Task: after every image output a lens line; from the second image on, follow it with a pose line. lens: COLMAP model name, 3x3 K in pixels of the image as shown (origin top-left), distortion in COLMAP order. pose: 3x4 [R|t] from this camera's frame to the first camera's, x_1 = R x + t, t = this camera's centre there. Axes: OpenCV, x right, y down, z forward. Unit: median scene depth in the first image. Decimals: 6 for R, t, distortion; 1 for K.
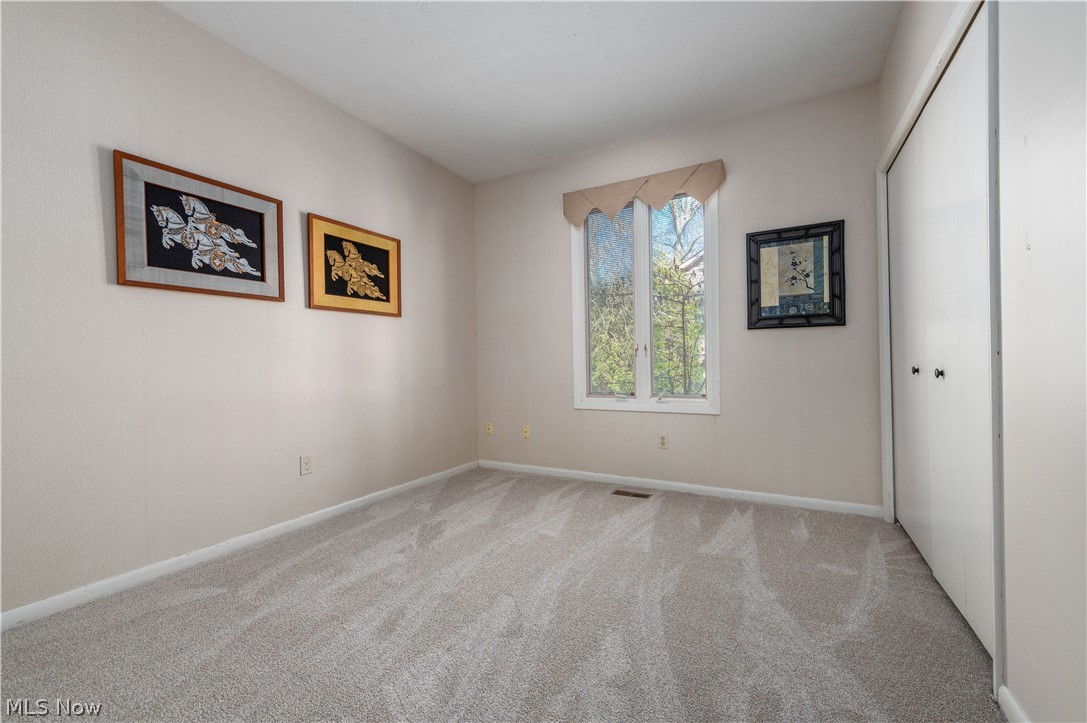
lens RADIAL K [[428.1, 0, 549.1], [0, 428.1, 363.6], [0, 0, 1]] dist [0.014989, -0.002495]
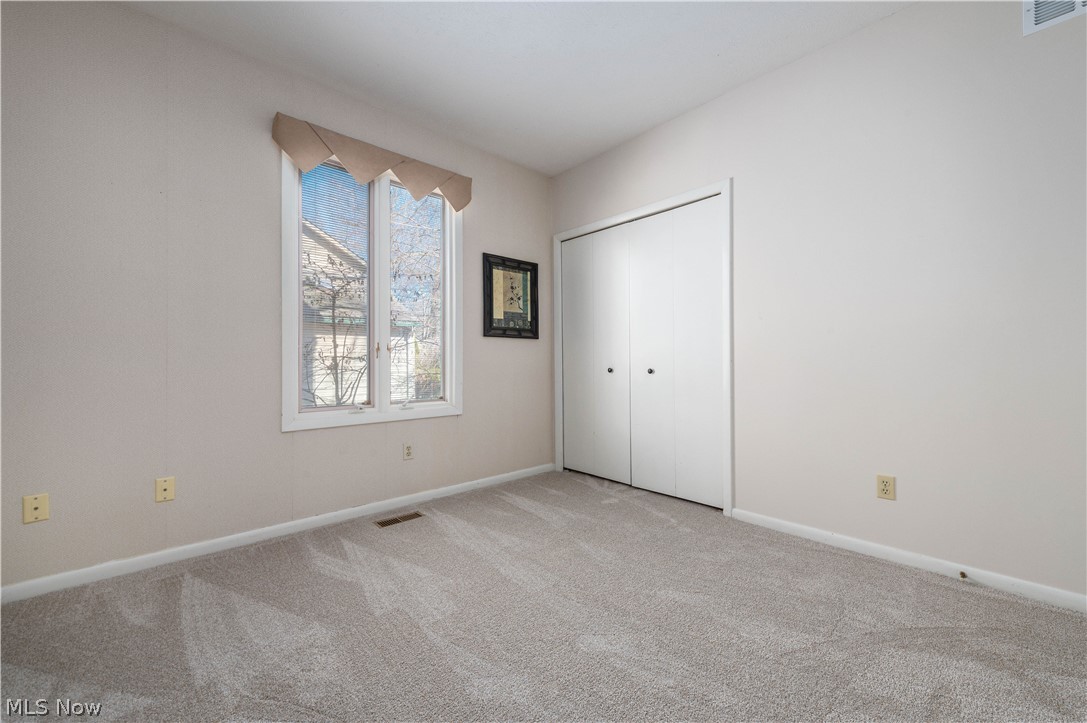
lens RADIAL K [[428.1, 0, 547.5], [0, 428.1, 359.5], [0, 0, 1]] dist [0.014989, -0.002495]
pose [[0.332960, 0.020360, 0.942721, -0.575572], [0.001891, 0.999750, -0.022259, 0.007724], [-0.942939, 0.009194, 0.332839, 0.481942]]
